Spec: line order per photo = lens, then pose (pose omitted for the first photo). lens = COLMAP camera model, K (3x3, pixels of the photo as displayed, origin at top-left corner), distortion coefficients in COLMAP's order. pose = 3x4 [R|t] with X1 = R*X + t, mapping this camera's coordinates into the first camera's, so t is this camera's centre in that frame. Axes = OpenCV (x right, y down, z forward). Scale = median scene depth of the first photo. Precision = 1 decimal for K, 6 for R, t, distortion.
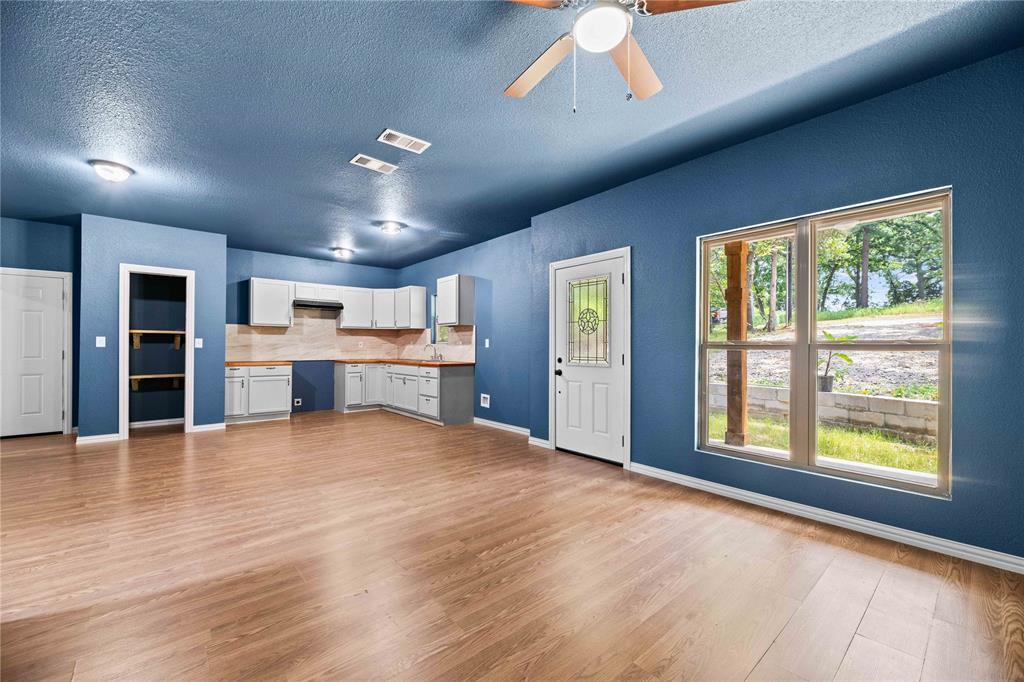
lens RADIAL K [[414.4, 0, 517.0], [0, 414.4, 344.9], [0, 0, 1]] dist [-0.002486, -0.000642]
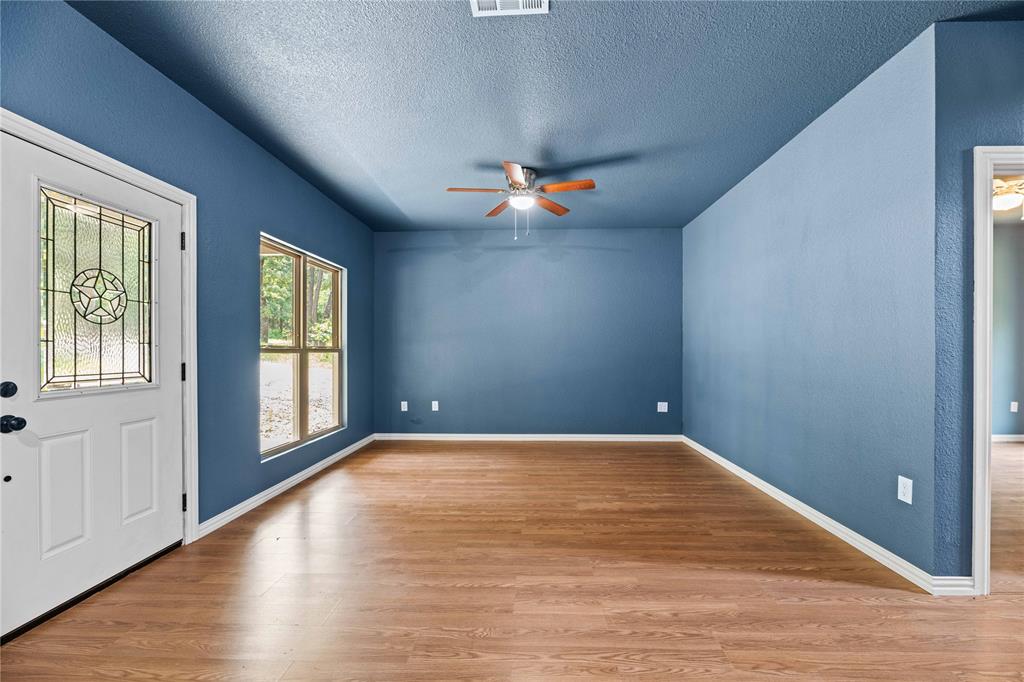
lens RADIAL K [[415.7, 0, 517.7], [0, 415.7, 352.8], [0, 0, 1]] dist [-0.003928, -0.000505]
pose [[-0.734925, -0.007094, 0.678111, -0.387537], [-0.004821, 0.999975, 0.005237, 0.000982], [-0.678131, 0.000580, -0.734941, 0.812685]]
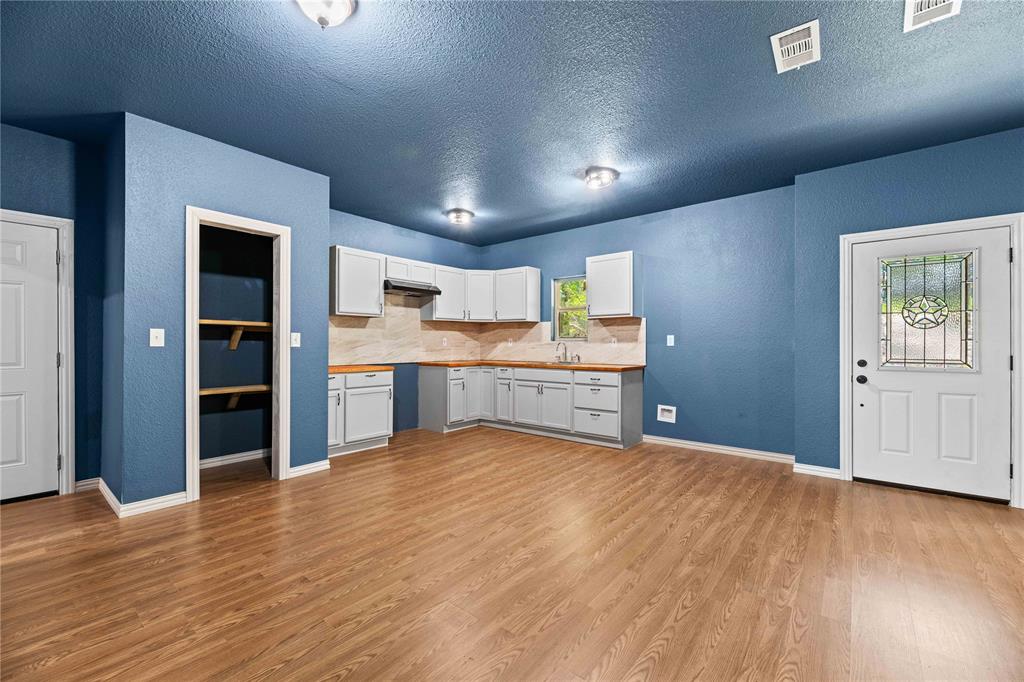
lens RADIAL K [[420.8, 0, 516.5], [0, 420.8, 343.9], [0, 0, 1]] dist [-0.003253, -0.000694]
pose [[0.984634, -0.000071, 0.174633, -0.554409], [-0.000869, 0.999986, 0.005309, -0.001763], [-0.174631, -0.005379, 0.984619, 0.297371]]
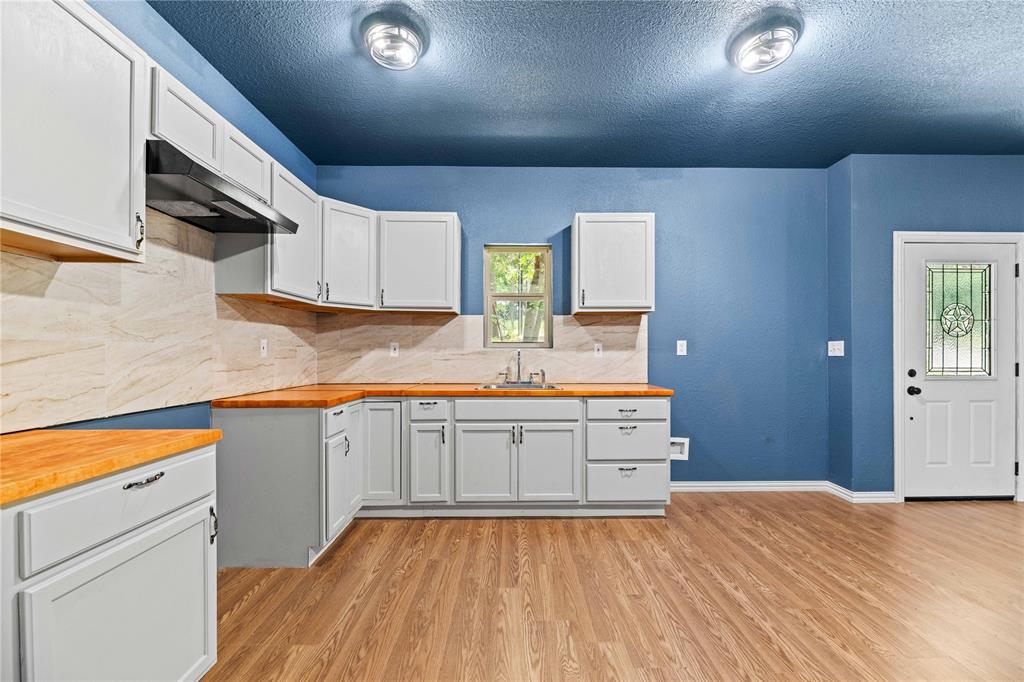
lens RADIAL K [[415.7, 0, 517.7], [0, 415.7, 352.8], [0, 0, 1]] dist [-0.003928, -0.000505]
pose [[0.643871, -0.001012, 0.765134, -0.730796], [-0.002915, 0.999989, 0.003776, 0.001670], [-0.765129, -0.004661, 0.643861, 0.894882]]
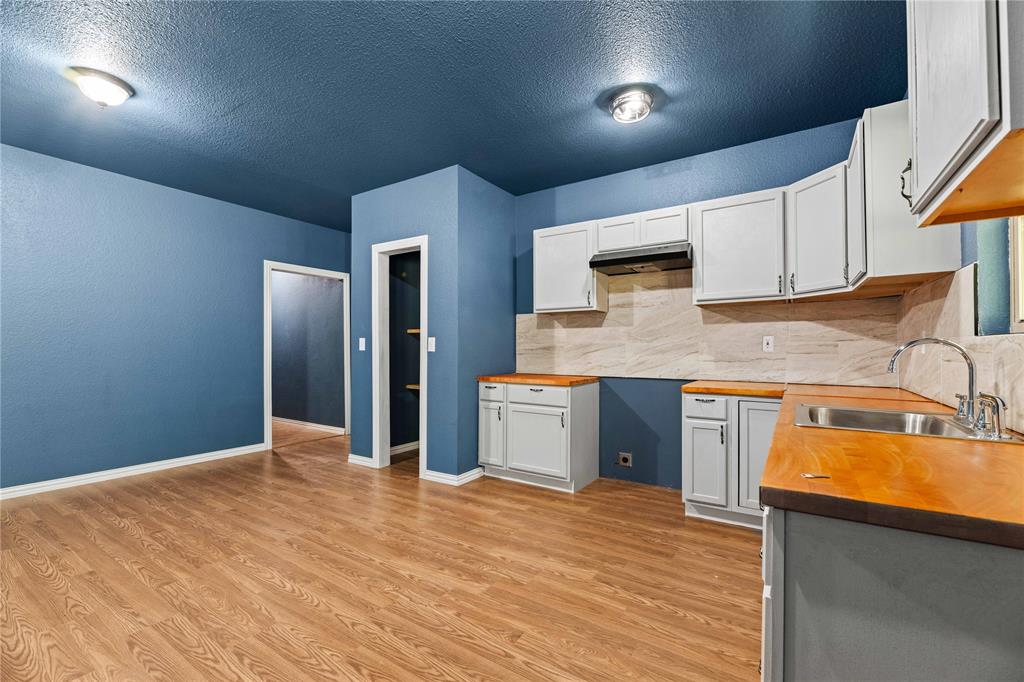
lens RADIAL K [[426.9, 0, 521.5], [0, 426.9, 346.6], [0, 0, 1]] dist [-0.003783, -0.001275]
pose [[0.282850, -0.007015, -0.959138, -0.087969], [0.005251, 0.999970, -0.005766, 0.004169], [0.959150, -0.003405, 0.282878, 0.963659]]
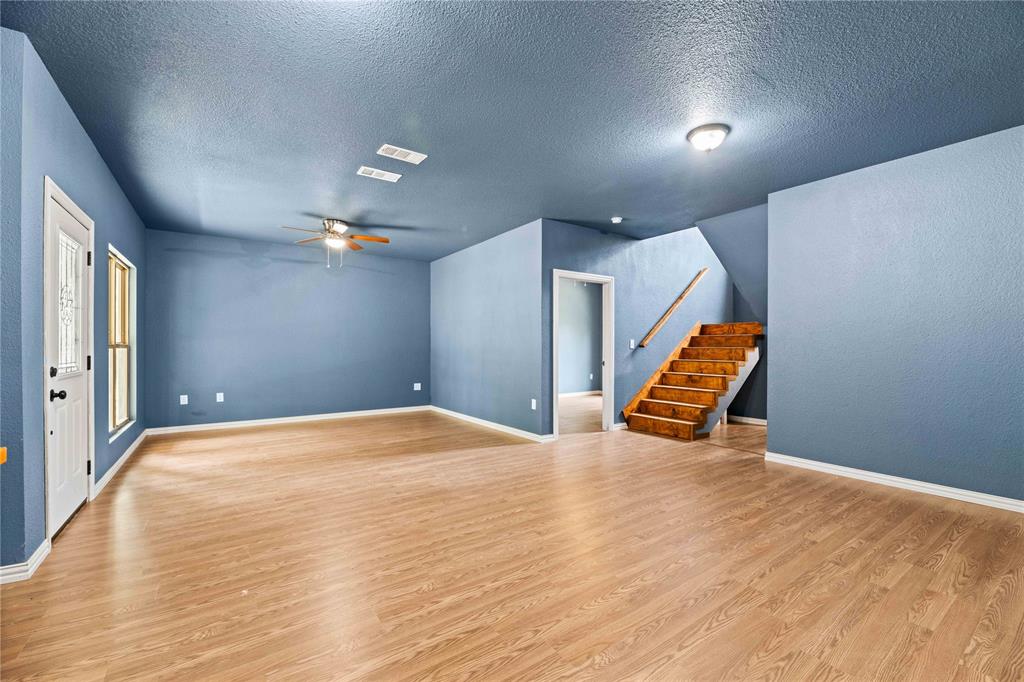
lens RADIAL K [[426.9, 0, 521.5], [0, 426.9, 346.6], [0, 0, 1]] dist [-0.003783, -0.001275]
pose [[-0.995499, -0.004248, 0.094674, -0.456191], [-0.004759, 0.999975, -0.005178, 0.004202], [-0.094650, -0.005605, -0.995495, 1.249860]]
